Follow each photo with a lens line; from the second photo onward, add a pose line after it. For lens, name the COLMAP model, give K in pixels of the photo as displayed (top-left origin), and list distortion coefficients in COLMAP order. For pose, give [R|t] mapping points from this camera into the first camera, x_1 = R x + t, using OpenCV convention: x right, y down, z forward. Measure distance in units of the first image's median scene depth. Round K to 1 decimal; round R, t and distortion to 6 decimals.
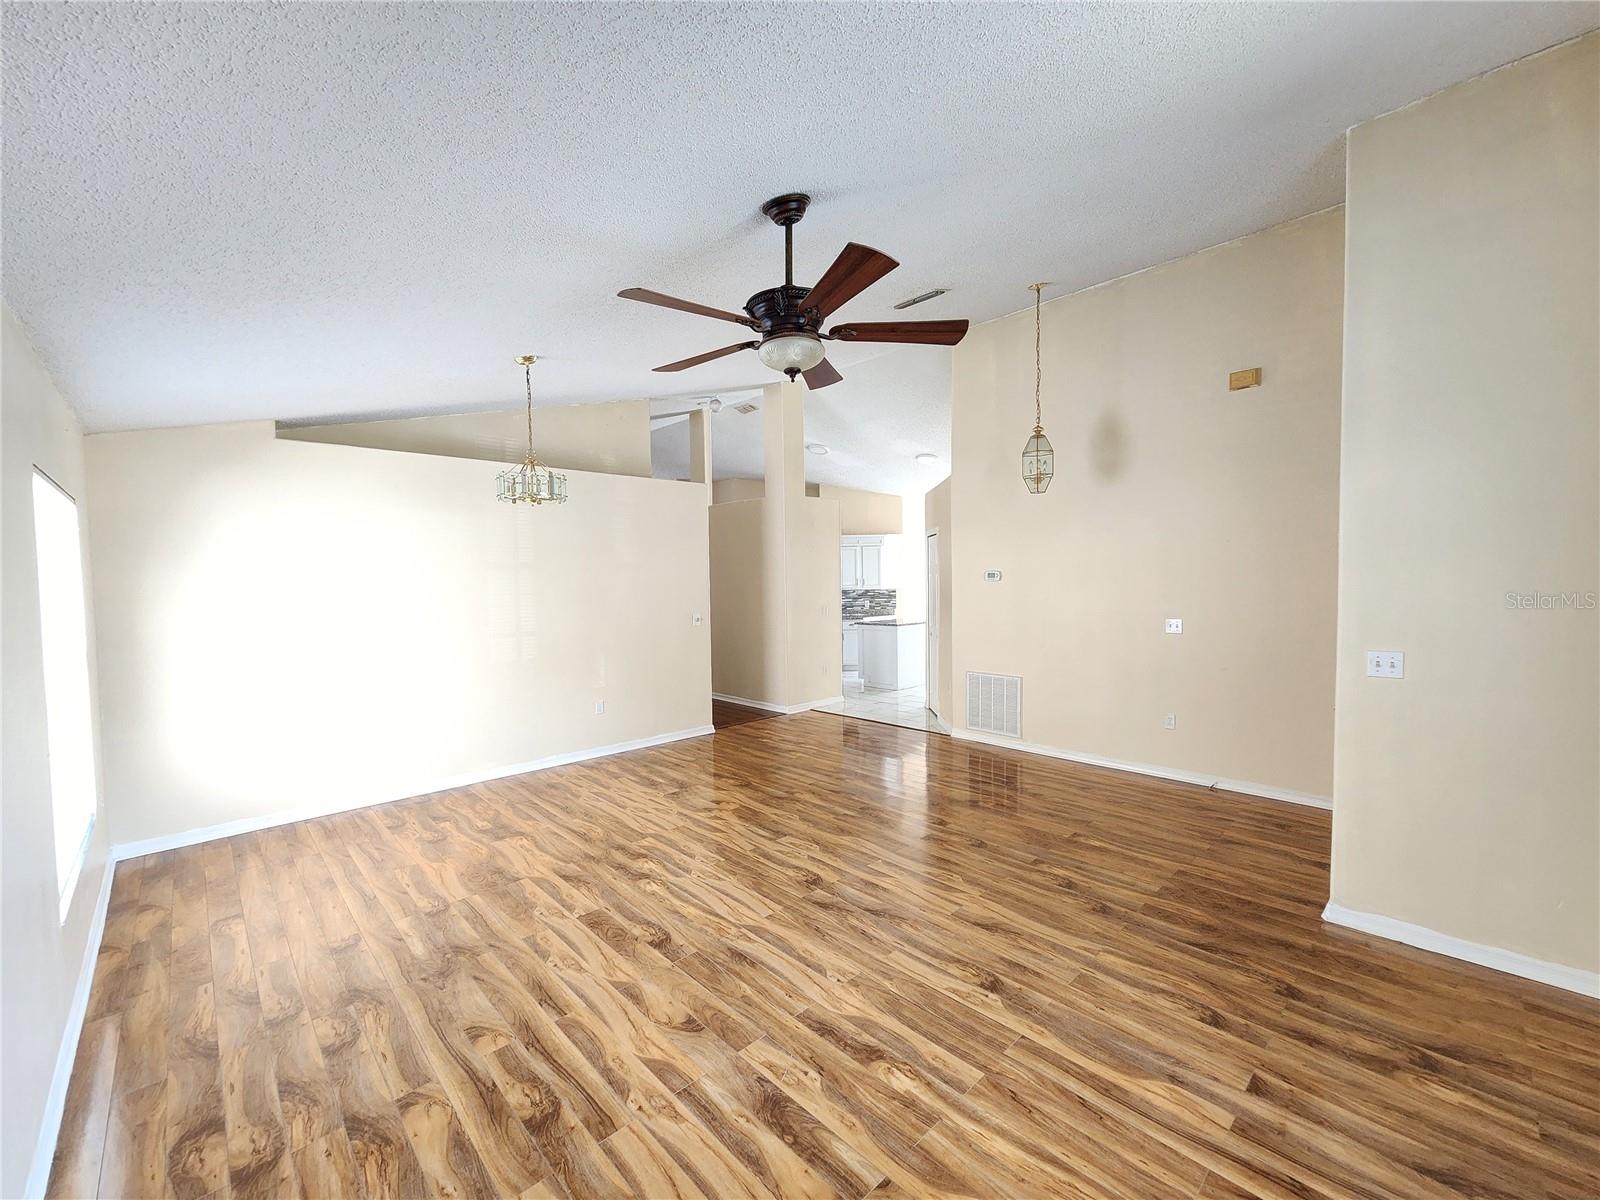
lens RADIAL K [[656.5, 0, 801.8], [0, 656.5, 604.0], [0, 0, 1]] dist [-0.002647, 0.001654]
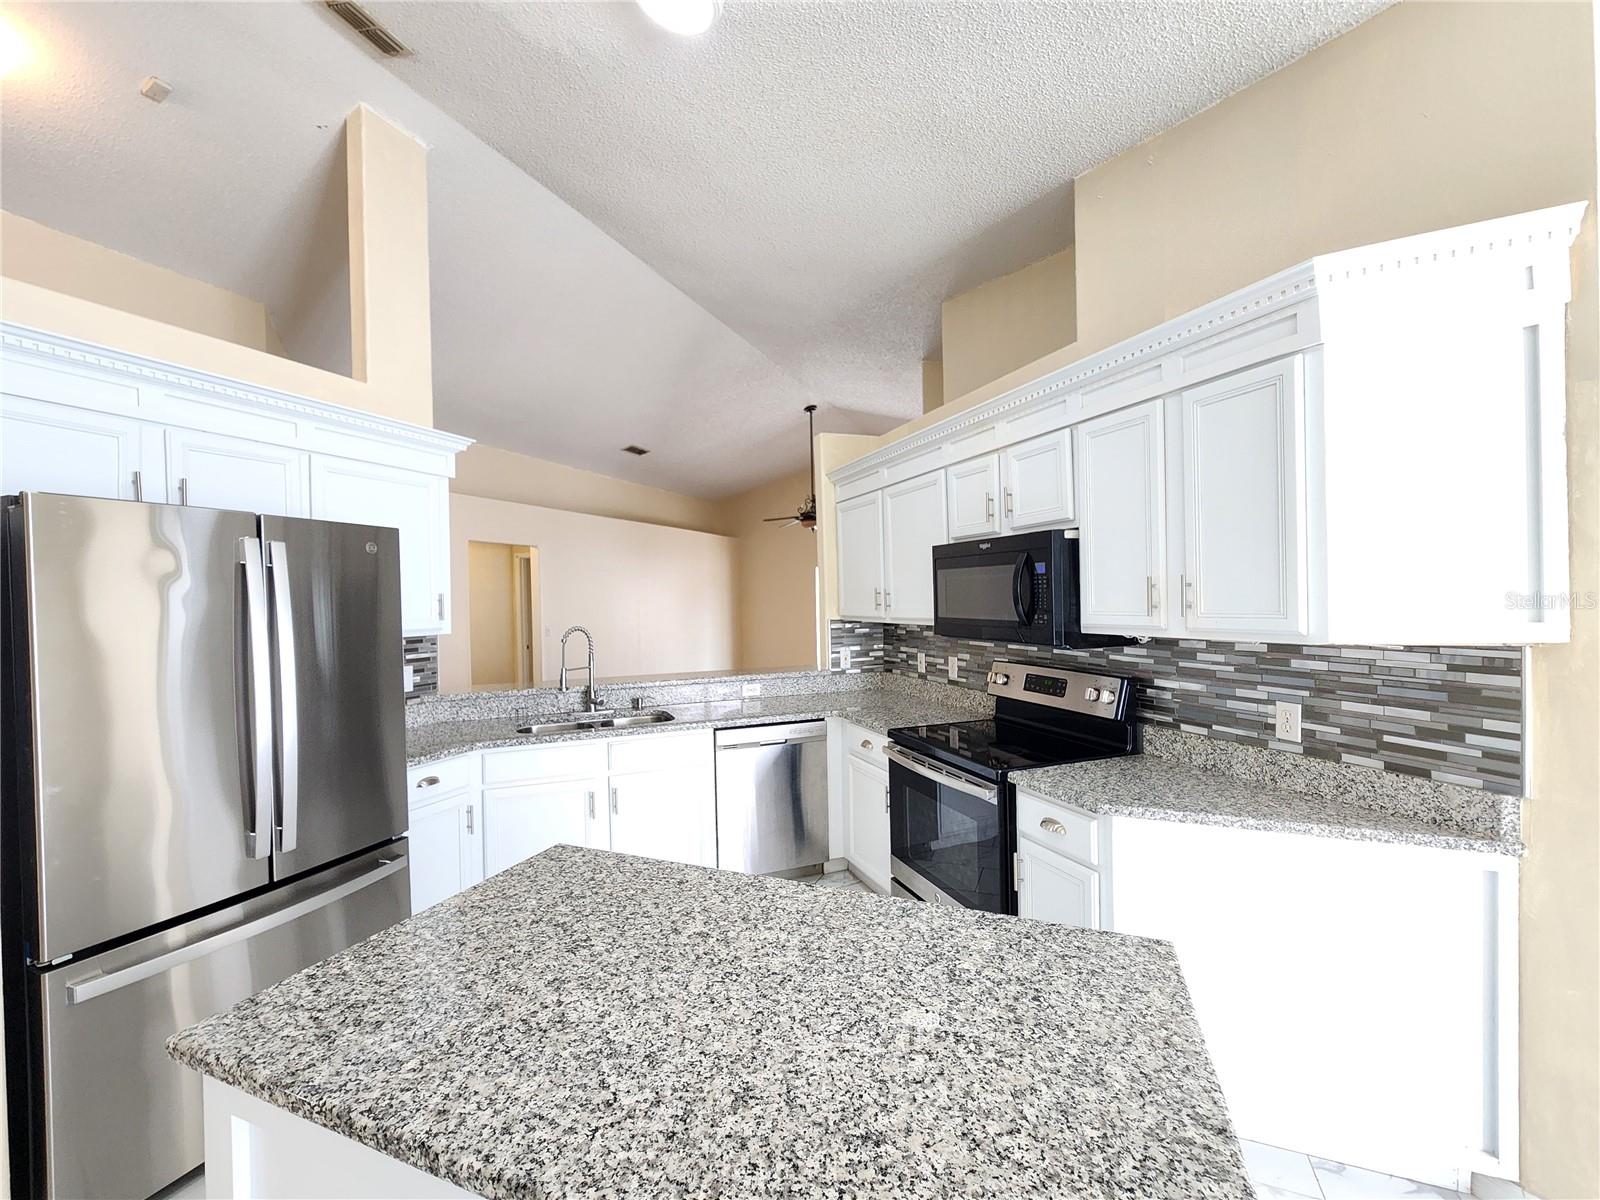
lens RADIAL K [[656.5, 0, 788.4], [0, 656.5, 601.7], [0, 0, 1]] dist [-0.002647, 0.001654]
pose [[0.390291, 0.012432, -0.920608, 0.208271], [-0.021450, 0.999760, 0.004407, -0.029937], [0.920442, 0.018027, 0.390464, 0.810488]]
